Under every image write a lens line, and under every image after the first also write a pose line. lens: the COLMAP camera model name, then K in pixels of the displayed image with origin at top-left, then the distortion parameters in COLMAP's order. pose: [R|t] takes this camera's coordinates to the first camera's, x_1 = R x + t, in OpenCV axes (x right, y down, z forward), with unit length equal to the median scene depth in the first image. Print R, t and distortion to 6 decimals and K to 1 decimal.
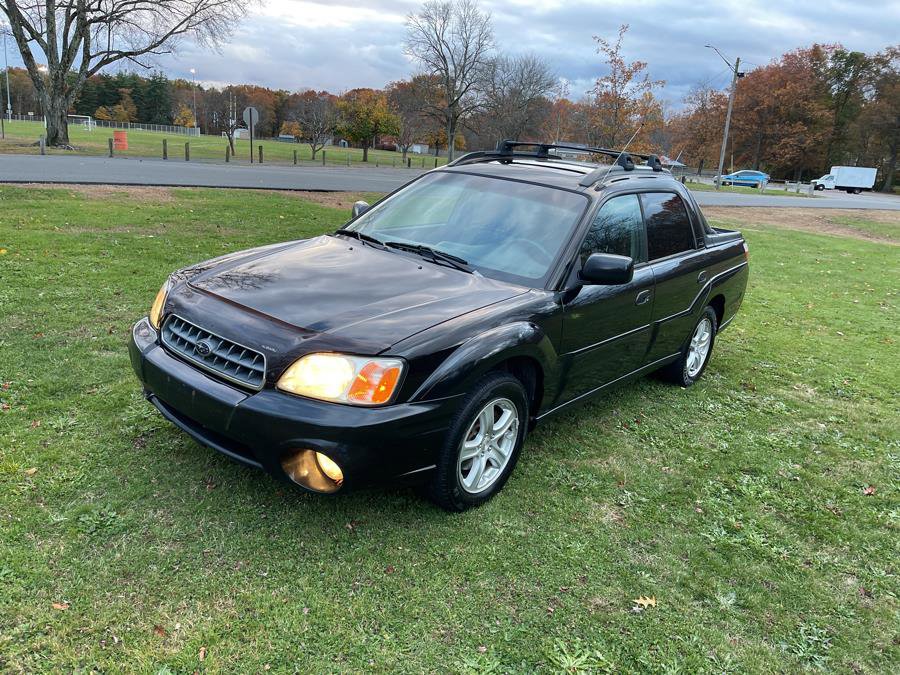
lens RADIAL K [[677.4, 0, 449.1], [0, 677.4, 336.9], [0, 0, 1]] dist [0.085990, -0.120760]
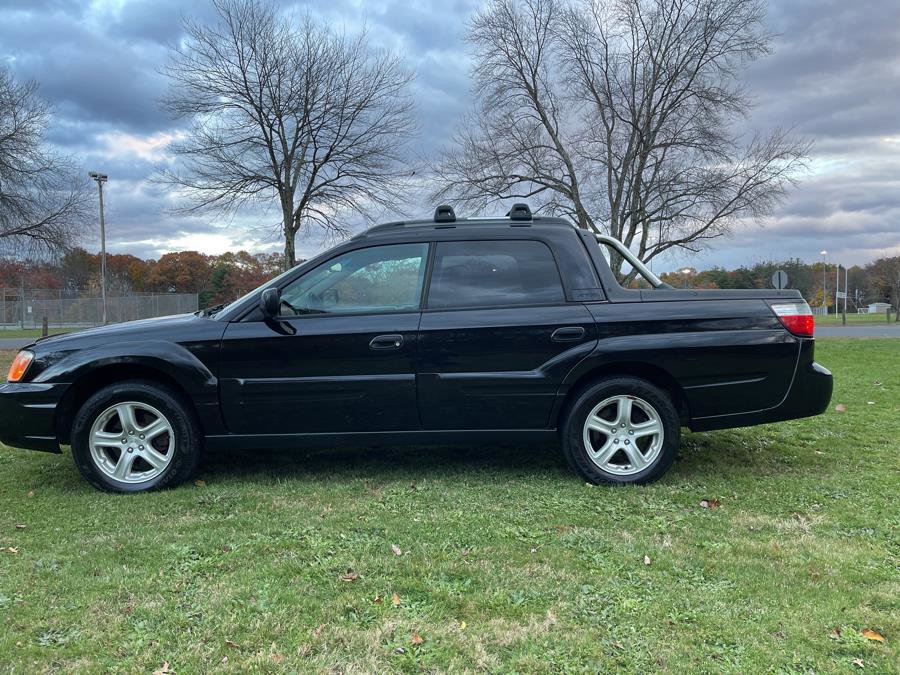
lens RADIAL K [[677.4, 0, 449.1], [0, 677.4, 333.7], [0, 0, 1]] dist [0.085990, -0.120760]
pose [[0.645027, -0.067388, -0.761182, 0.923822], [-0.138344, 0.969346, -0.203050, 0.095807], [0.751532, 0.236278, 0.615932, 0.429638]]
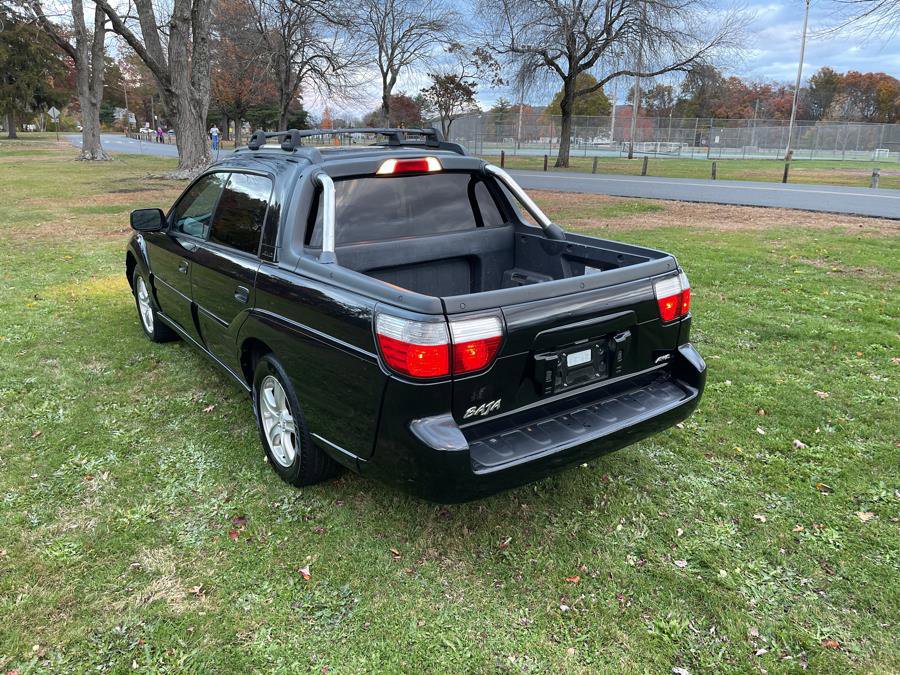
lens RADIAL K [[677.4, 0, 447.2], [0, 677.4, 333.4], [0, 0, 1]] dist [0.085990, -0.120760]
pose [[-0.274959, 0.181819, -0.944108, 1.032711], [-0.291939, 0.919805, 0.262163, -0.312734], [0.916062, 0.347706, -0.199829, 1.417361]]
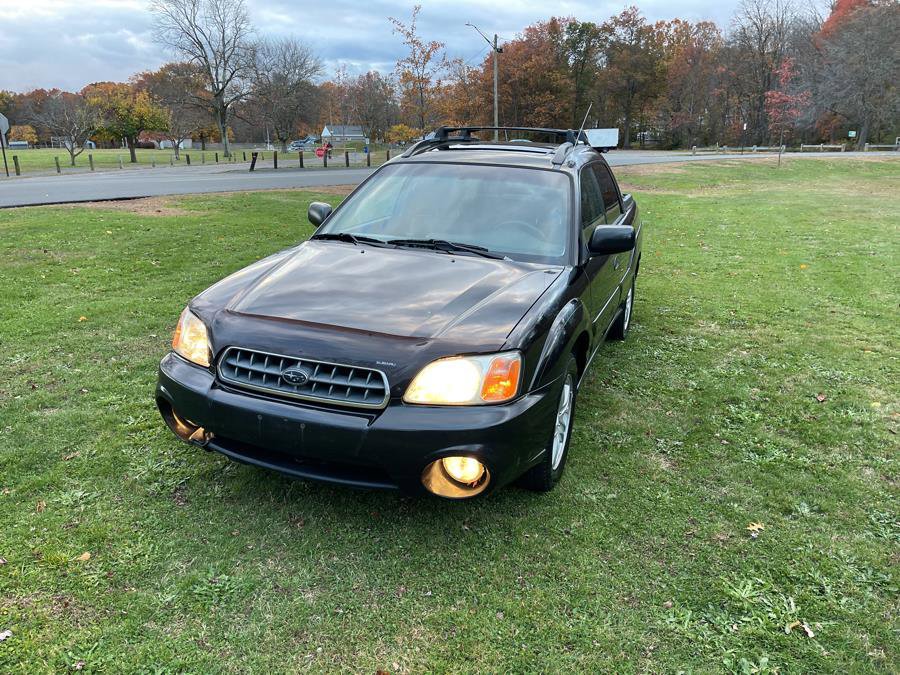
lens RADIAL K [[677.4, 0, 446.7], [0, 677.4, 339.4], [0, 0, 1]] dist [0.085990, -0.120760]
pose [[0.945919, -0.164654, 0.279510, -0.256150], [0.157502, 0.986350, 0.048022, -0.028078], [-0.283602, -0.001401, 0.958941, 0.037539]]
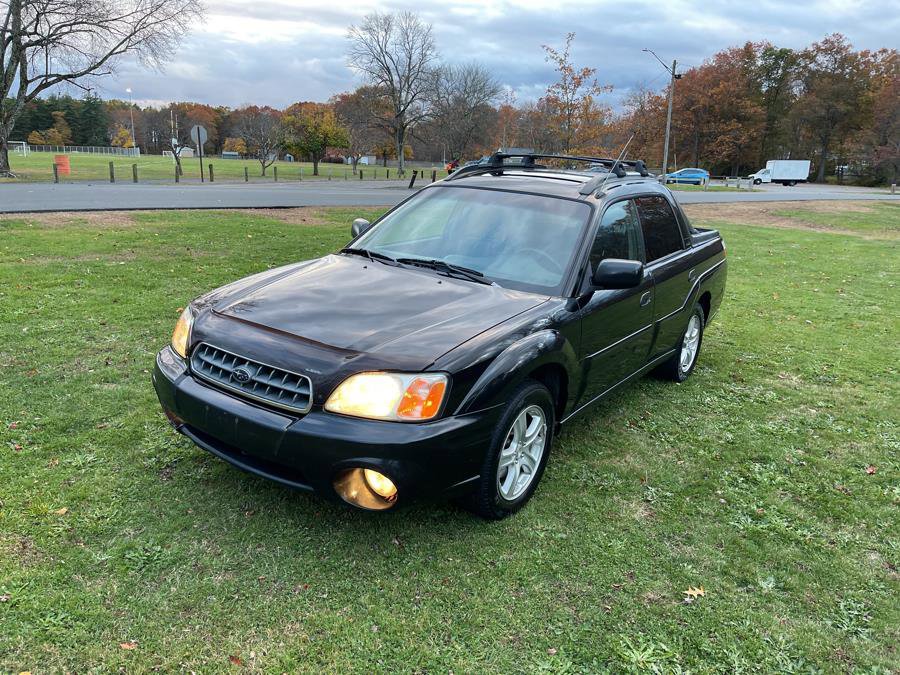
lens RADIAL K [[677.4, 0, 451.0], [0, 677.4, 336.1], [0, 0, 1]] dist [0.085990, -0.120760]
pose [[0.996062, -0.058996, 0.066176, -0.071974], [0.059857, 0.998145, -0.011100, -0.006714], [-0.065399, 0.015017, 0.997746, -0.011568]]
